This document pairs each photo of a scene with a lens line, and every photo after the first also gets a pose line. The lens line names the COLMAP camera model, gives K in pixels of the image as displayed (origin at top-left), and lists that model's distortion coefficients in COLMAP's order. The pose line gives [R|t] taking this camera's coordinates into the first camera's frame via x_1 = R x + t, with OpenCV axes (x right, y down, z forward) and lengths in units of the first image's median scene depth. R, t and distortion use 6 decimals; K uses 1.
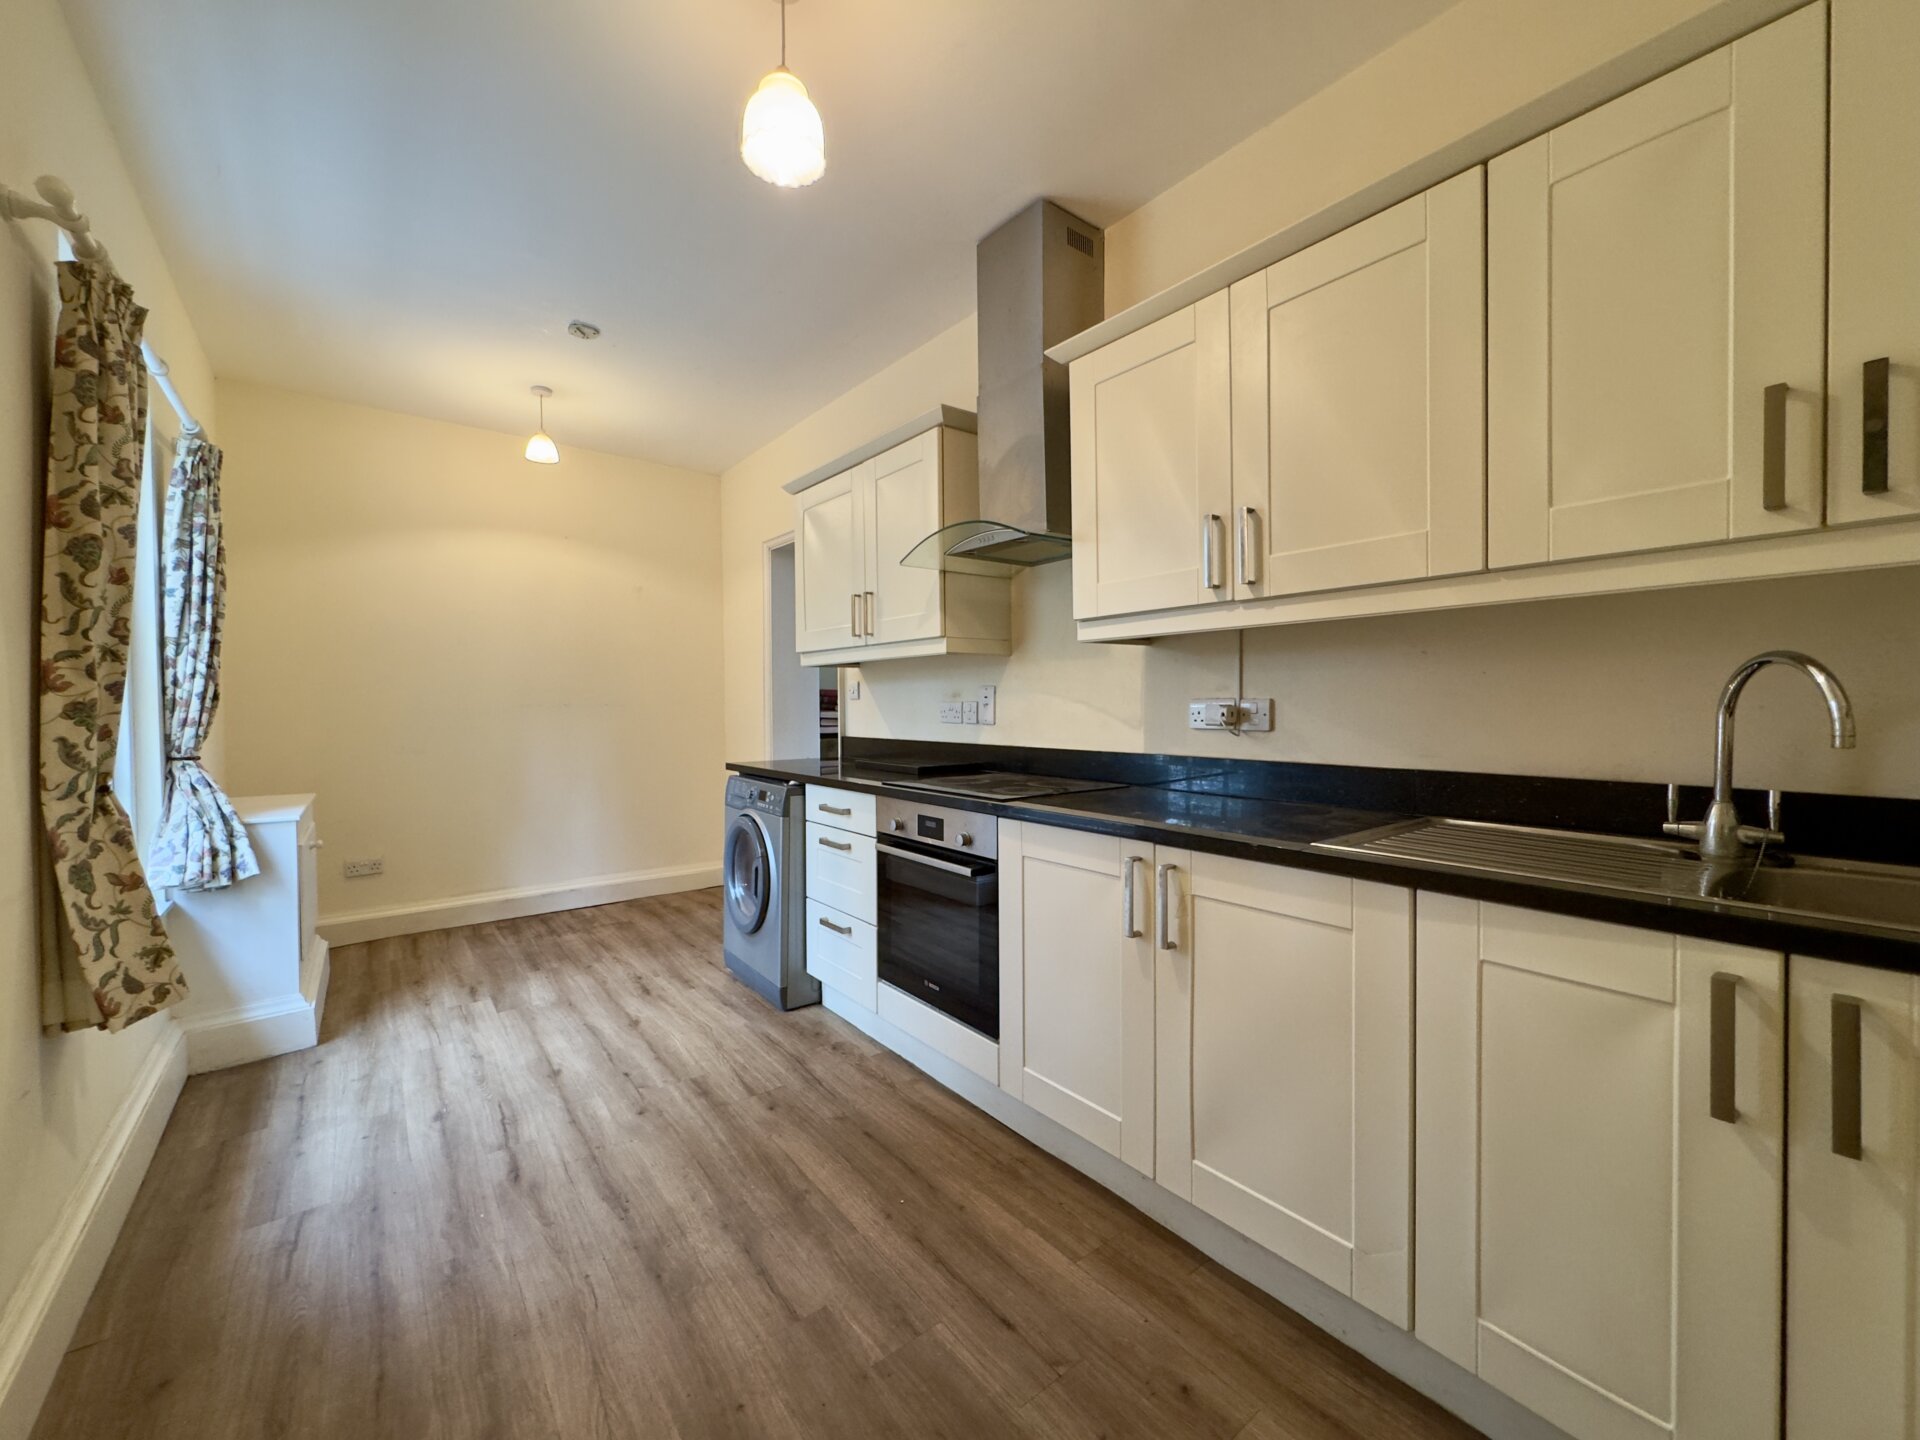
lens RADIAL K [[767.7, 0, 957.6], [0, 767.7, 716.3], [0, 0, 1]] dist [-0.002425, 0.000805]
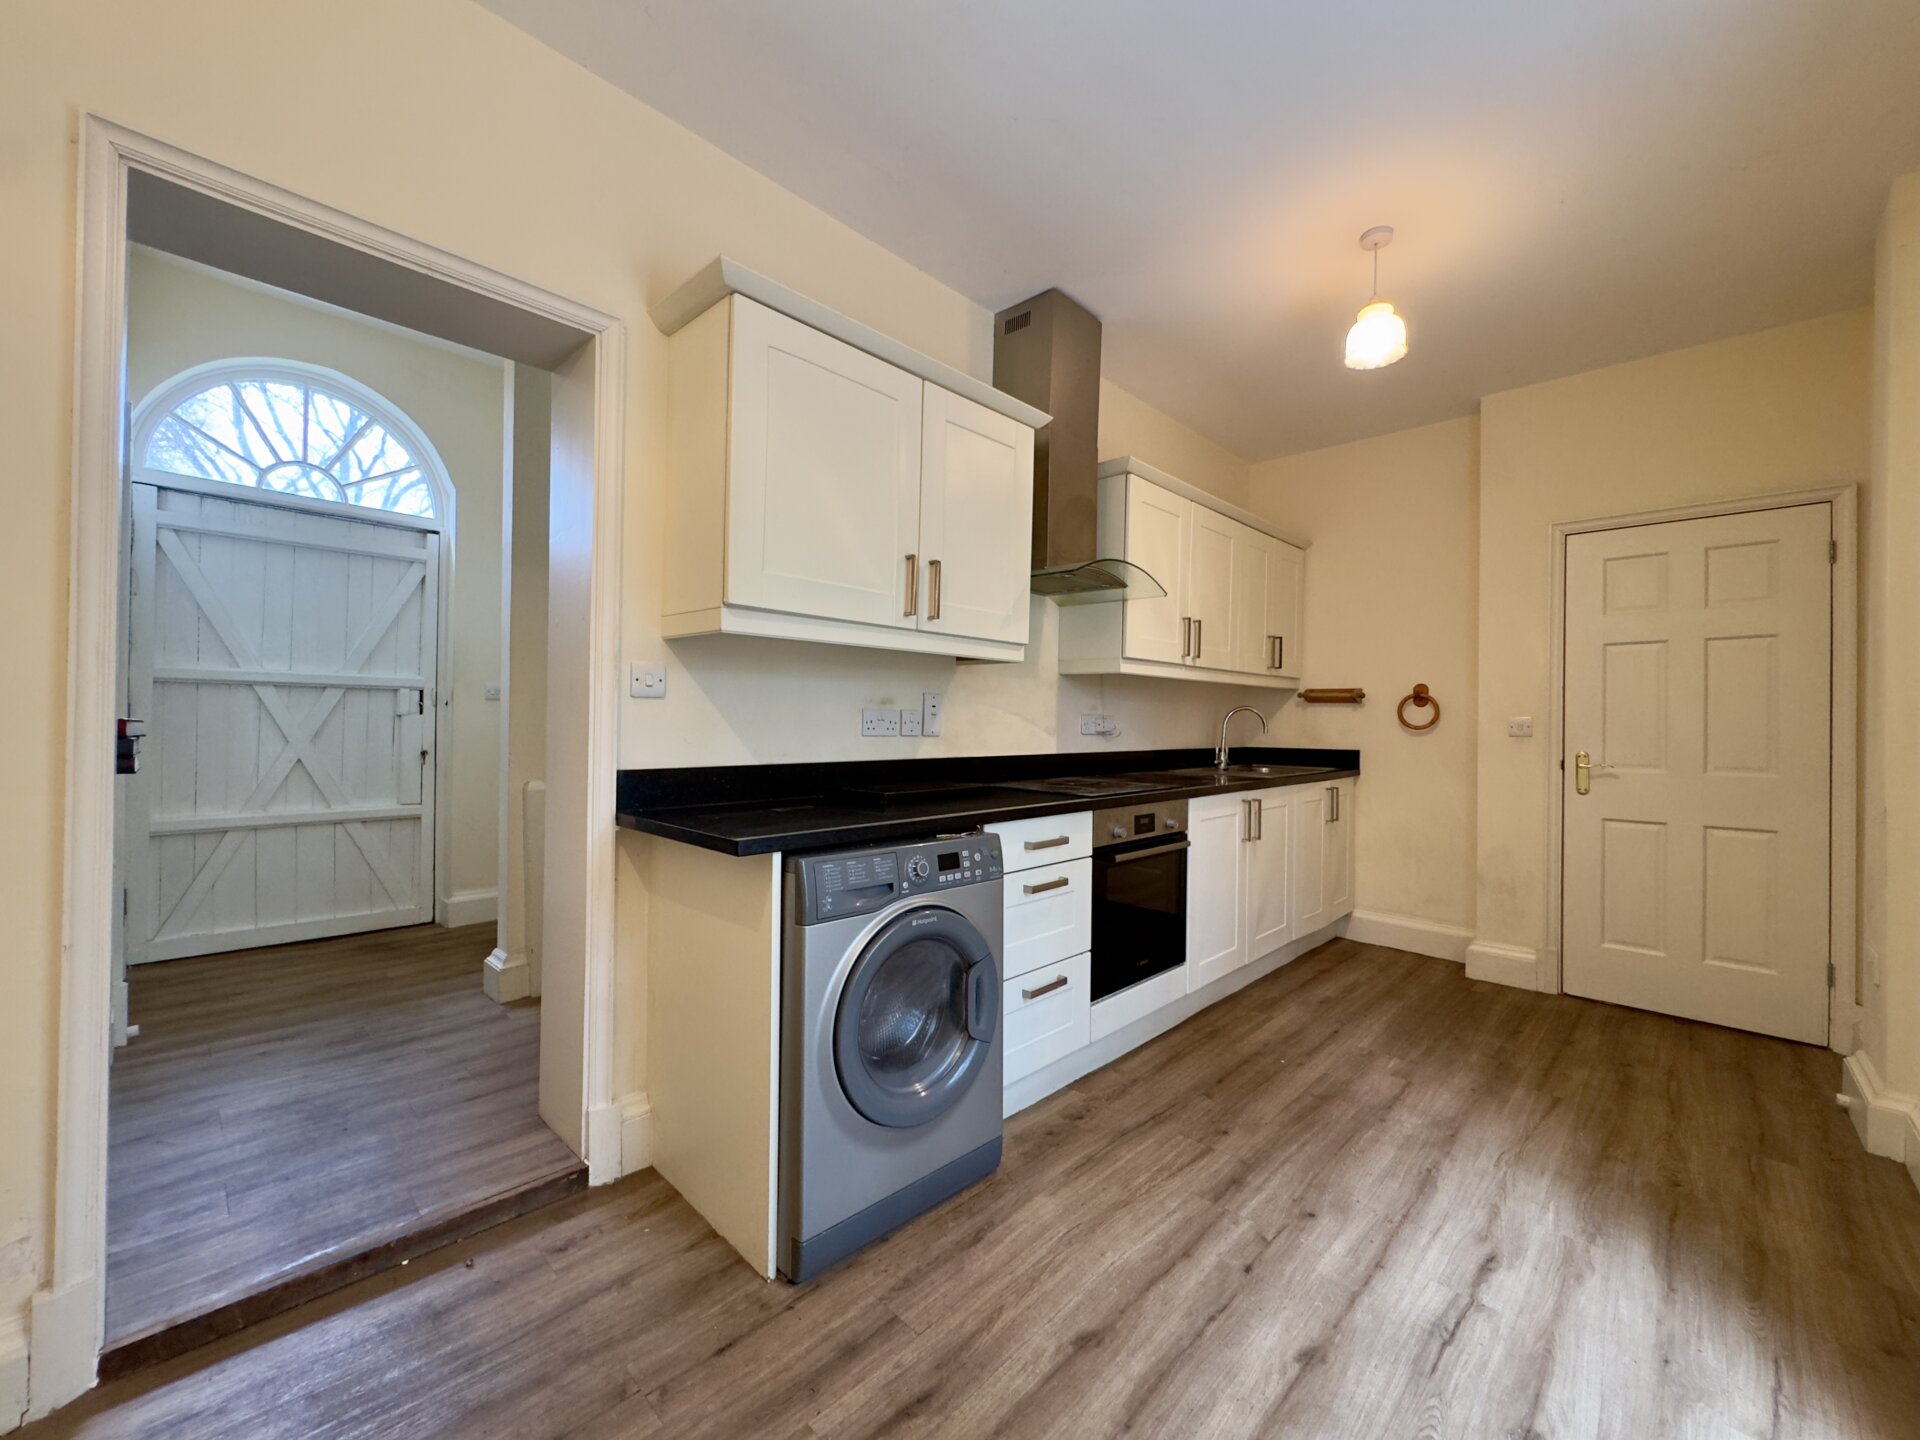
lens RADIAL K [[767.7, 0, 957.6], [0, 767.7, 716.3], [0, 0, 1]] dist [-0.002425, 0.000805]
pose [[-0.138442, 0.007172, 0.990345, -1.174959], [0.002347, 0.999973, -0.006914, -0.009031], [-0.990368, 0.001368, -0.138455, 1.487536]]
